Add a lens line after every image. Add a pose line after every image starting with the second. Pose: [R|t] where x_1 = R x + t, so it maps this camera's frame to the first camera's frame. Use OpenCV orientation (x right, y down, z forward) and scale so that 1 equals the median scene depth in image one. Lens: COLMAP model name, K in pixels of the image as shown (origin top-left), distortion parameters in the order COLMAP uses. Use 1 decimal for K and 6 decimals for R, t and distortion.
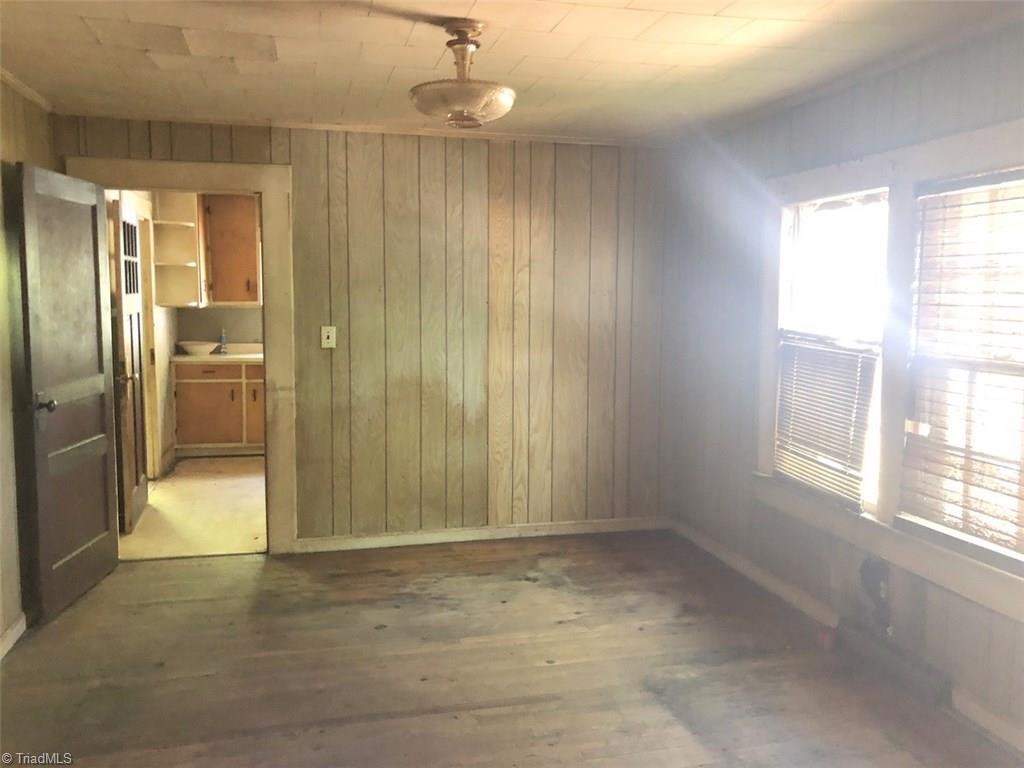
lens RADIAL K [[837.6, 0, 512.0], [0, 837.6, 384.0], [0, 0, 1]] dist [0.018815, -0.006748]
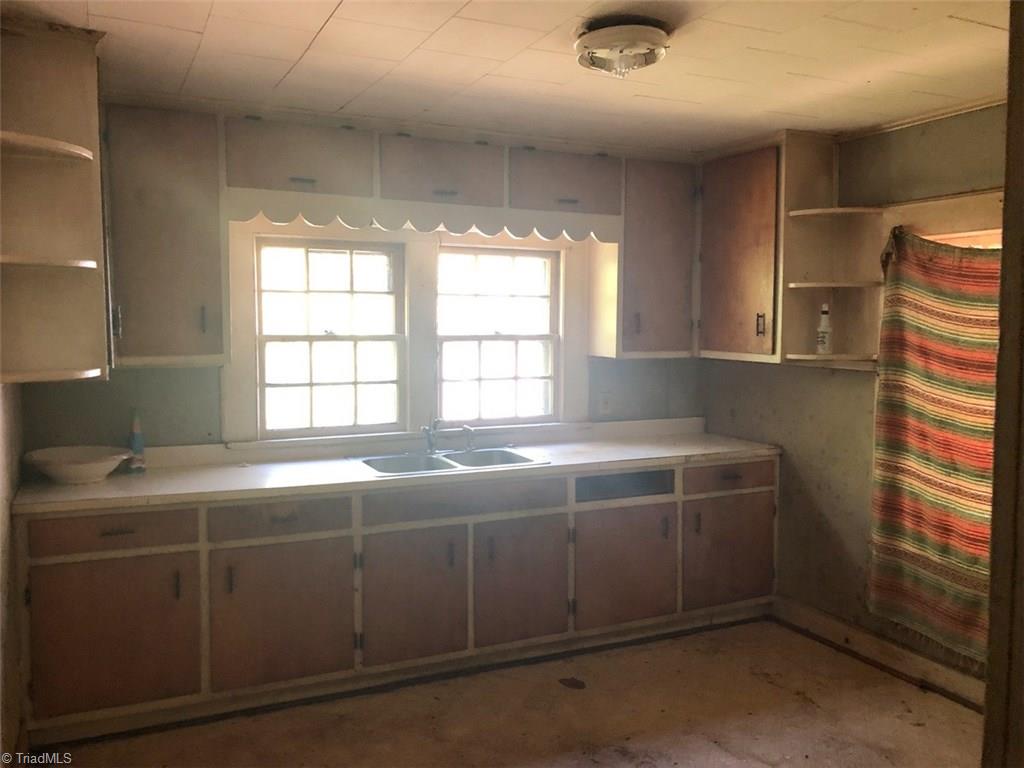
lens RADIAL K [[837.6, 0, 512.2], [0, 837.6, 381.9], [0, 0, 1]] dist [0.018815, -0.006748]
pose [[0.981847, -0.020088, 0.188610, -0.244871], [0.025165, 0.999381, -0.024563, -0.072222], [-0.188000, 0.028864, 0.981745, 0.554195]]
